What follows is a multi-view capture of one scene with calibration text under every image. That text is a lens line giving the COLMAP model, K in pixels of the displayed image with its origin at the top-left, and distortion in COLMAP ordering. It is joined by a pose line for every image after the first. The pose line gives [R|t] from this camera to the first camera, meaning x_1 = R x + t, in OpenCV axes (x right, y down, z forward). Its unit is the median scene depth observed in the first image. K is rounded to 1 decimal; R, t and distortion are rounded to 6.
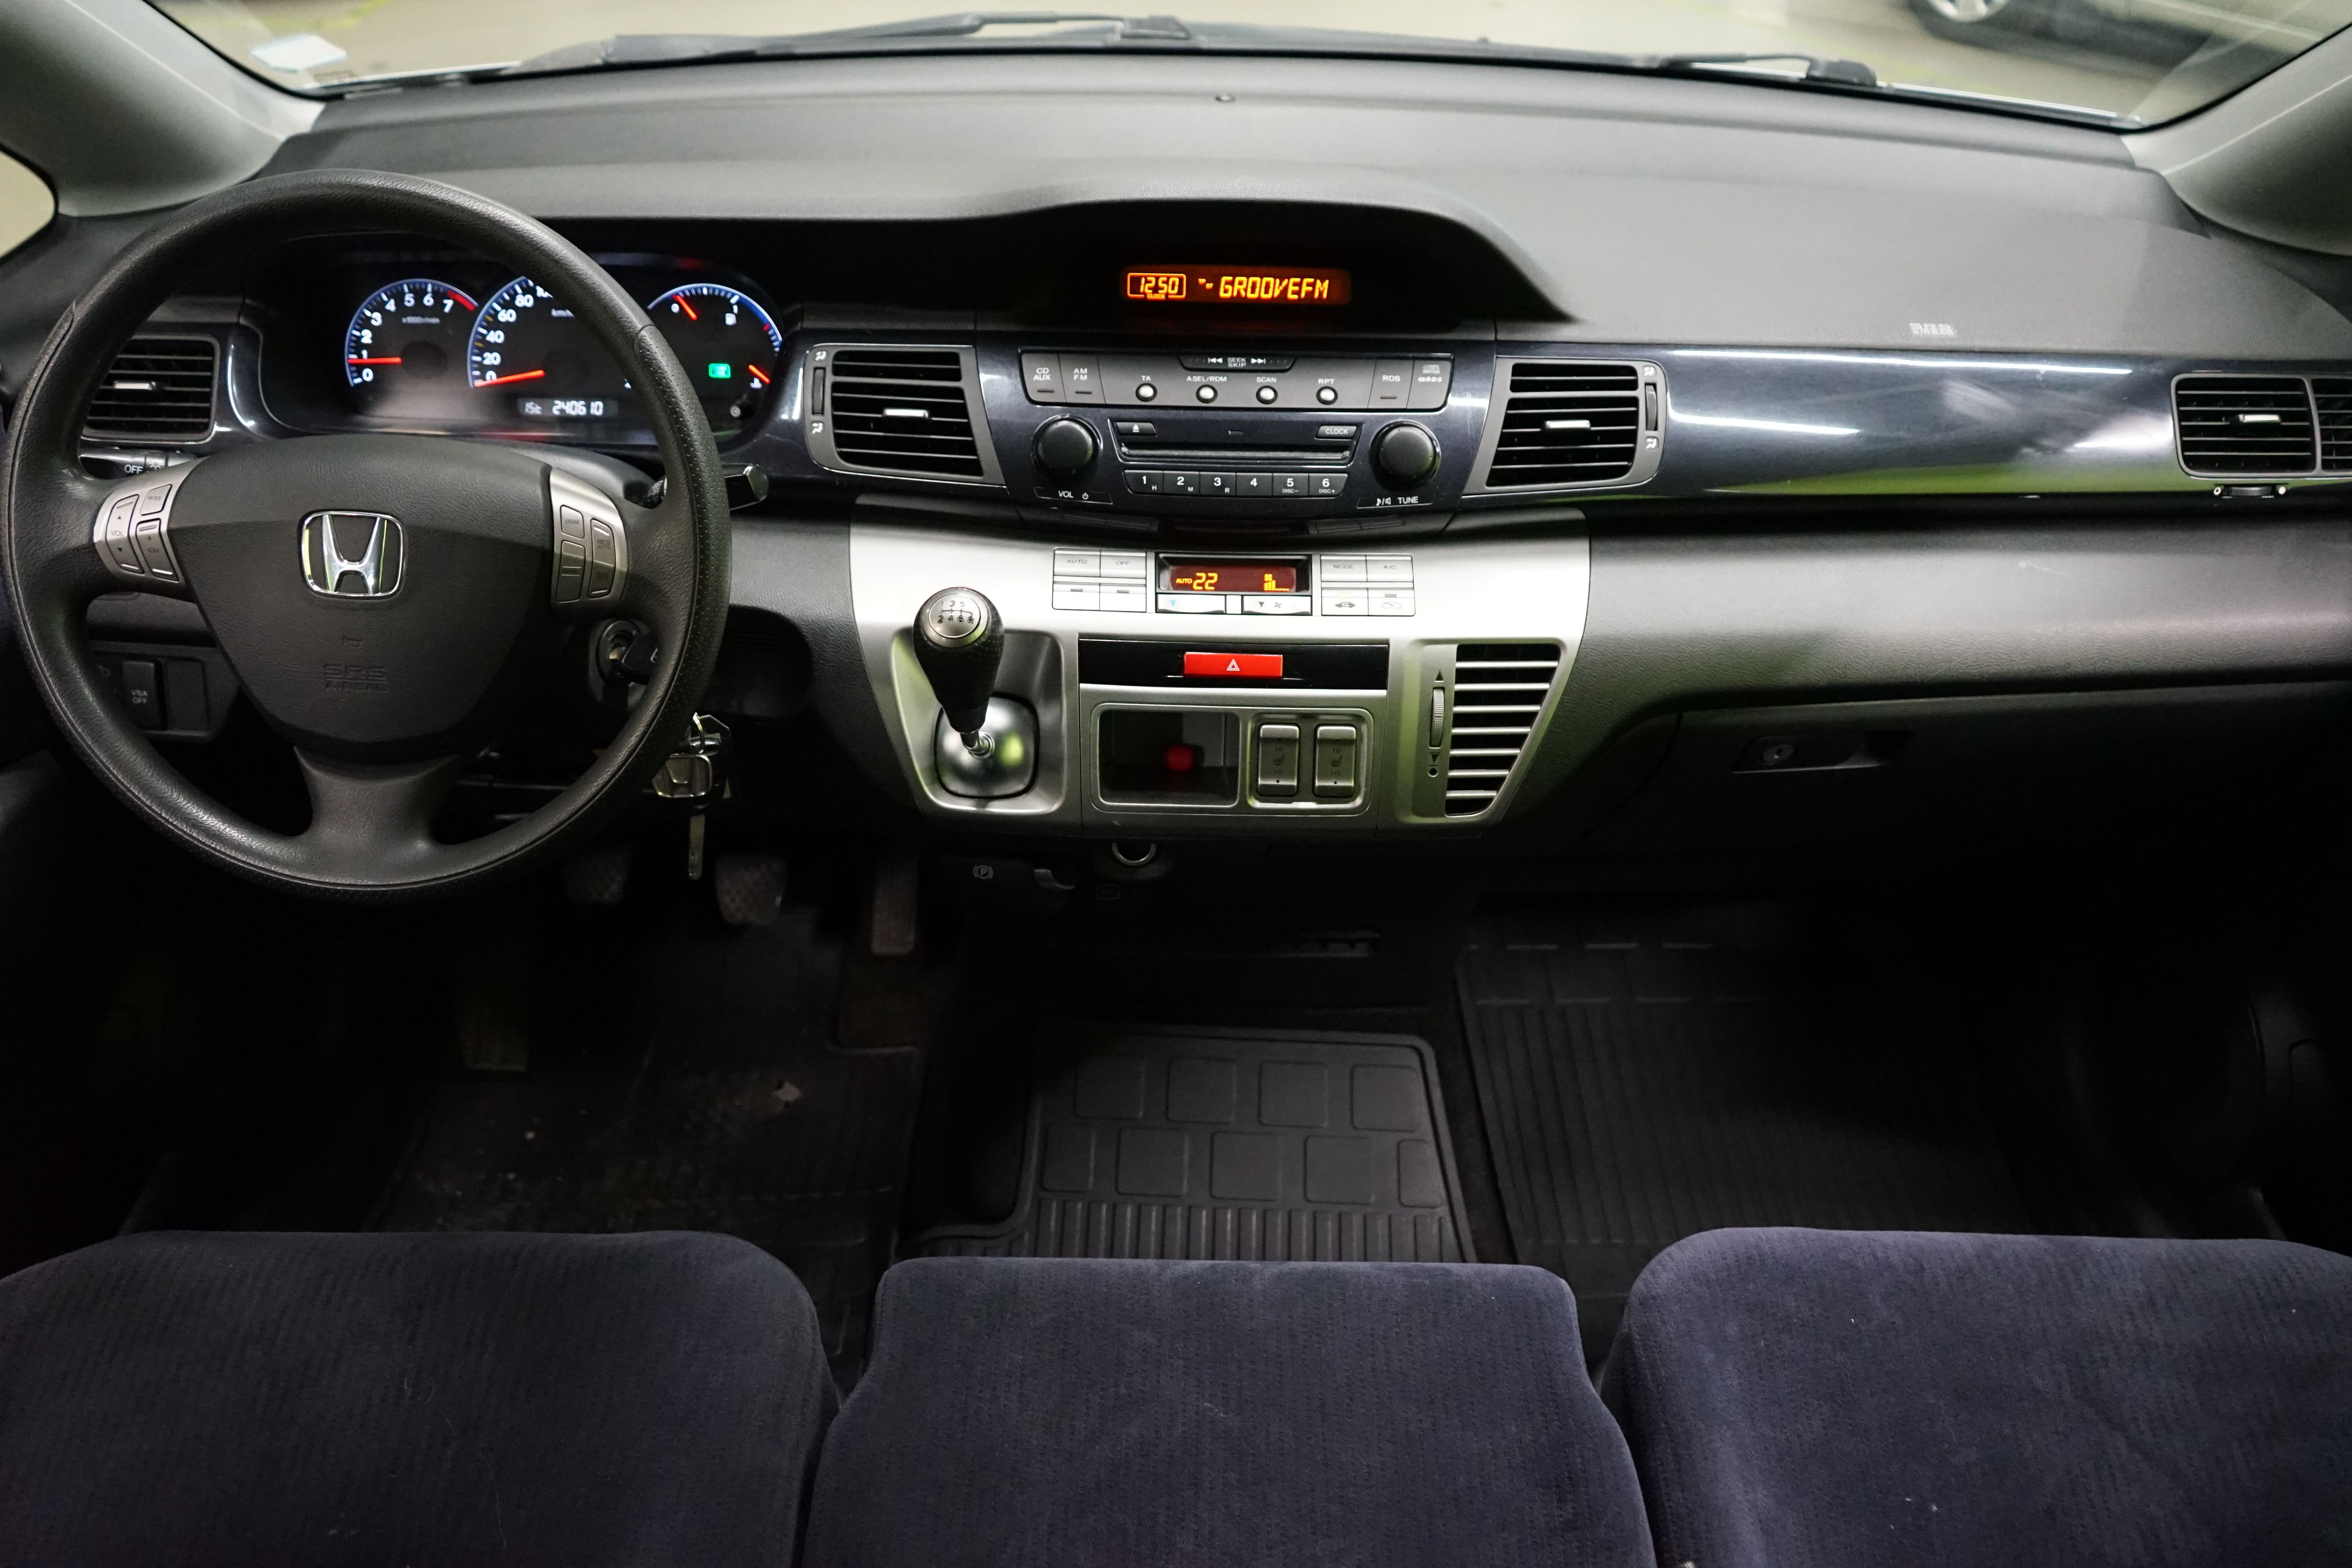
lens RADIAL K [[1900.5, 0, 1181.9], [0, 1900.5, 787.7], [0, 0, 1]] dist [-0.021865, 0.036654]
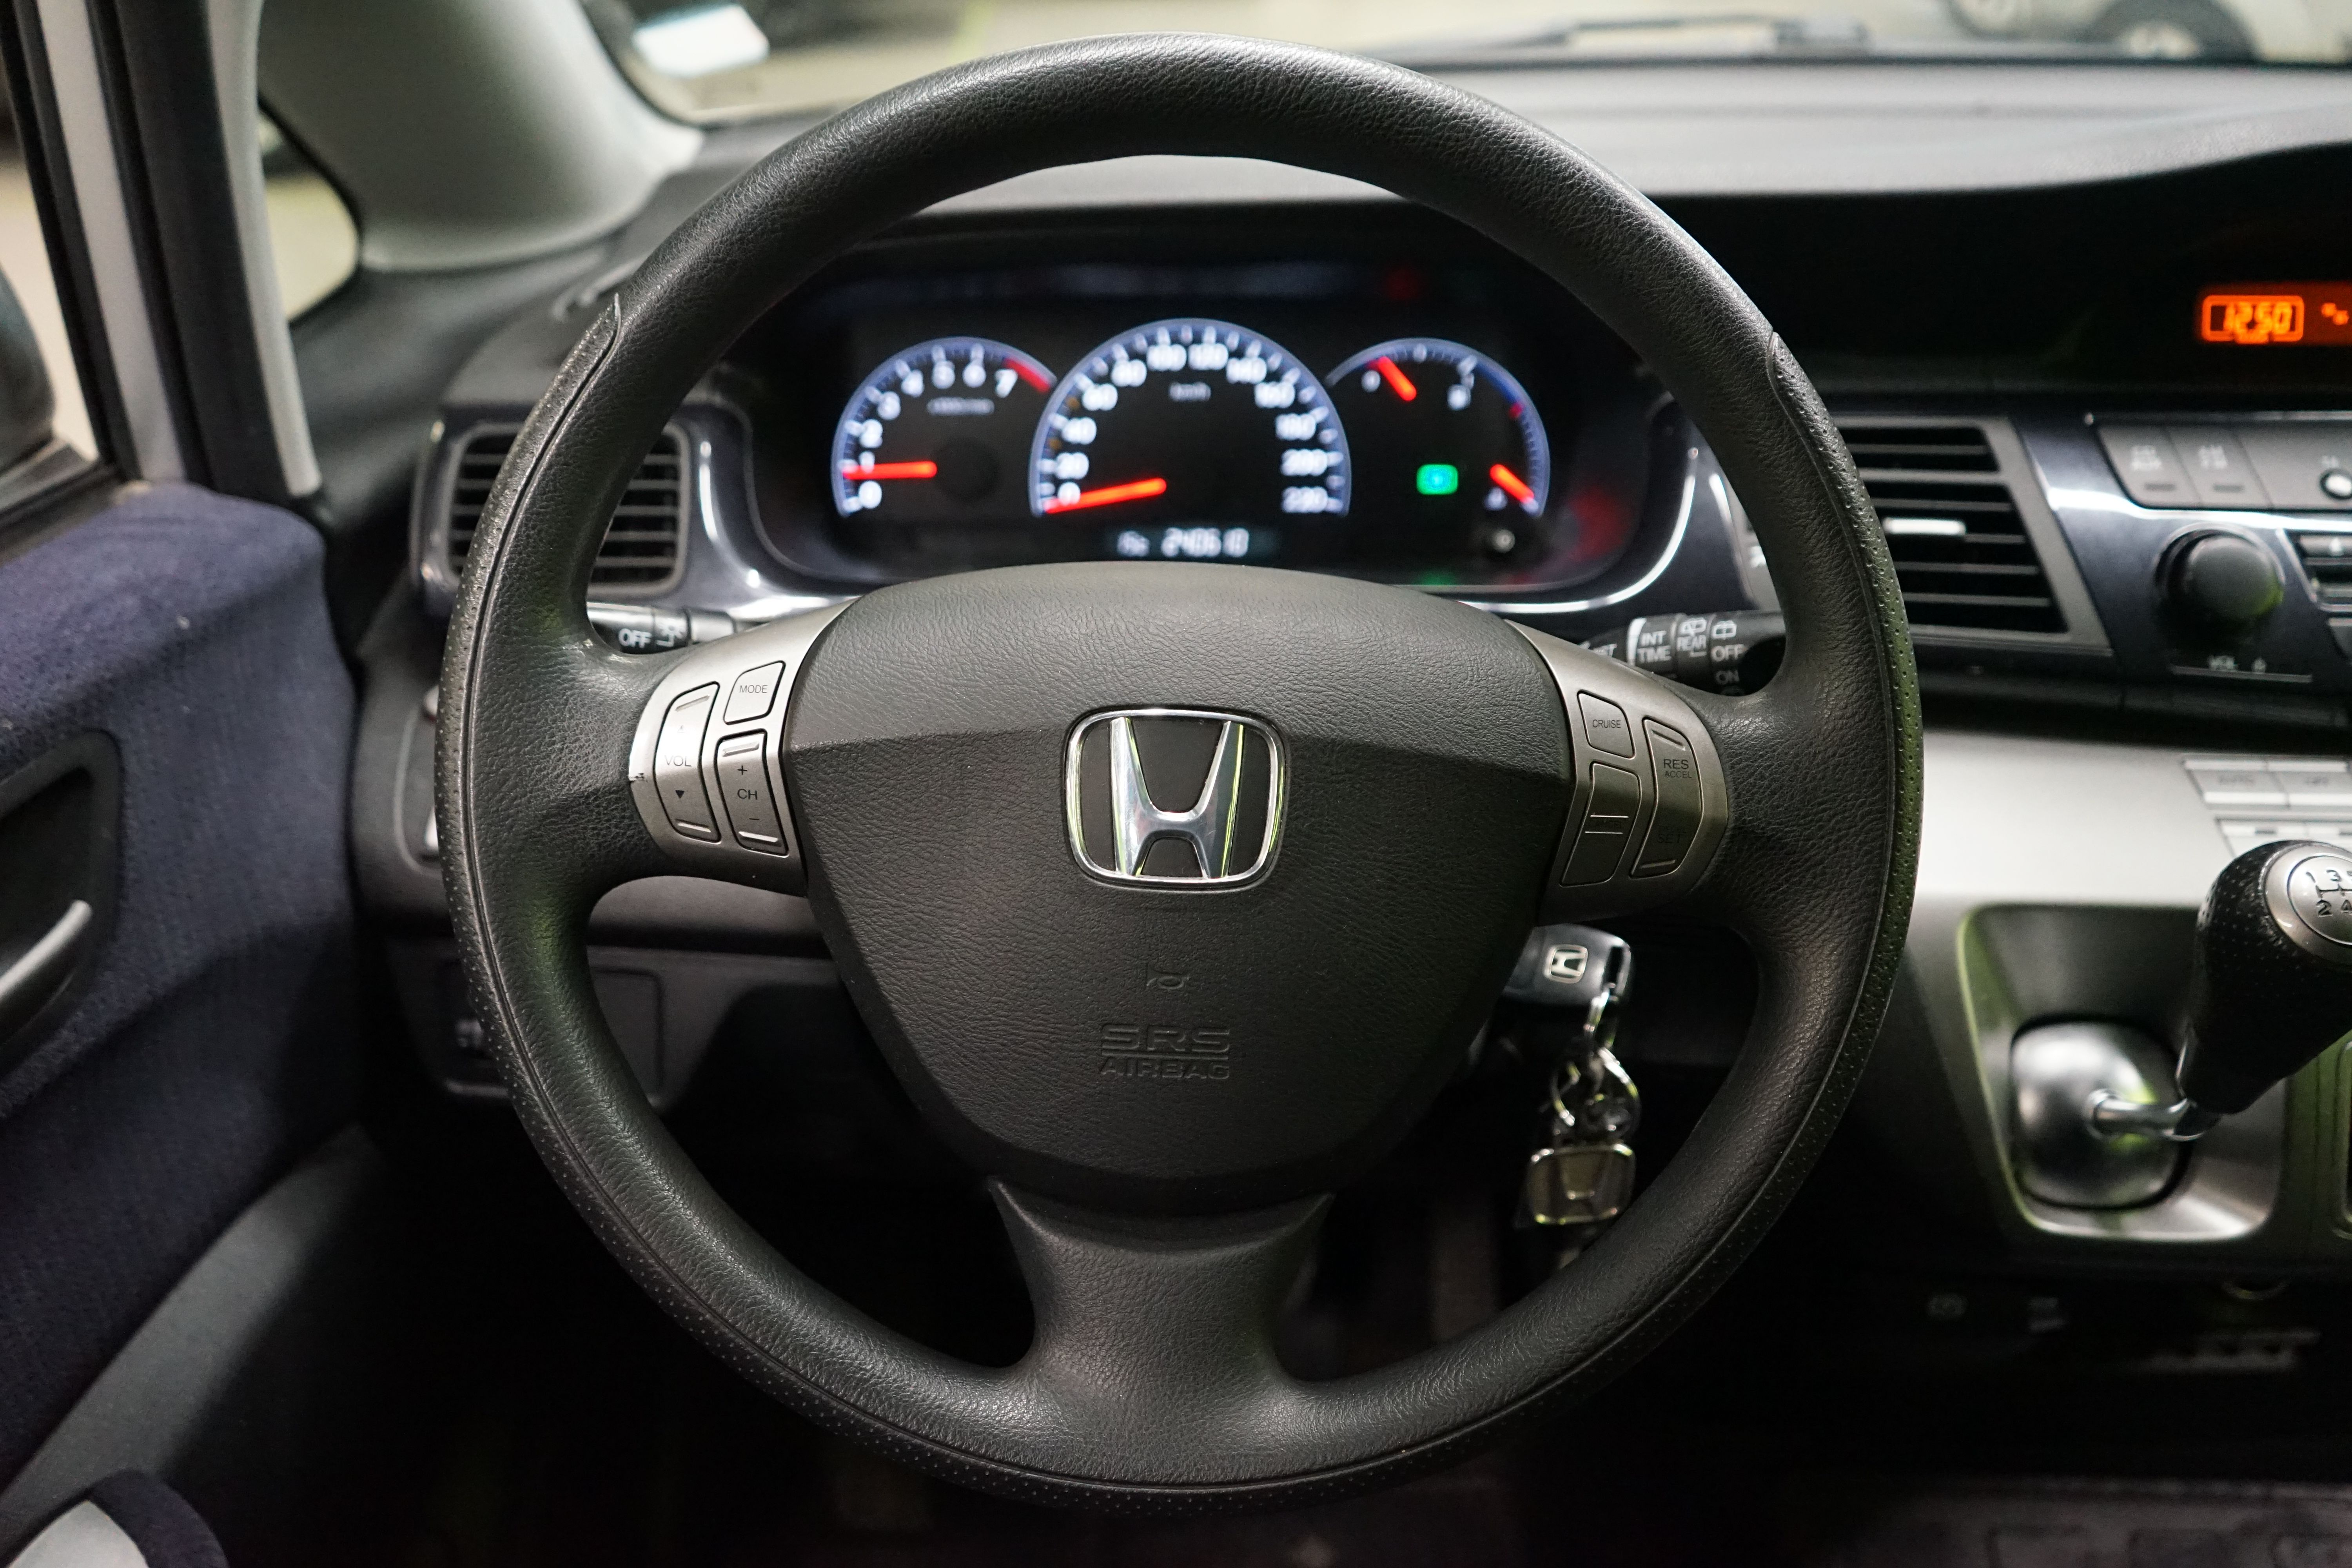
lens RADIAL K [[1900.5, 0, 1176.6], [0, 1900.5, 786.5], [0, 0, 1]] dist [-0.021865, 0.036654]
pose [[0.999885, -0.015168, 0.000350, -0.355497], [0.015126, 0.994766, -0.101050, -0.062403], [0.001185, 0.101044, 0.994881, 0.419452]]
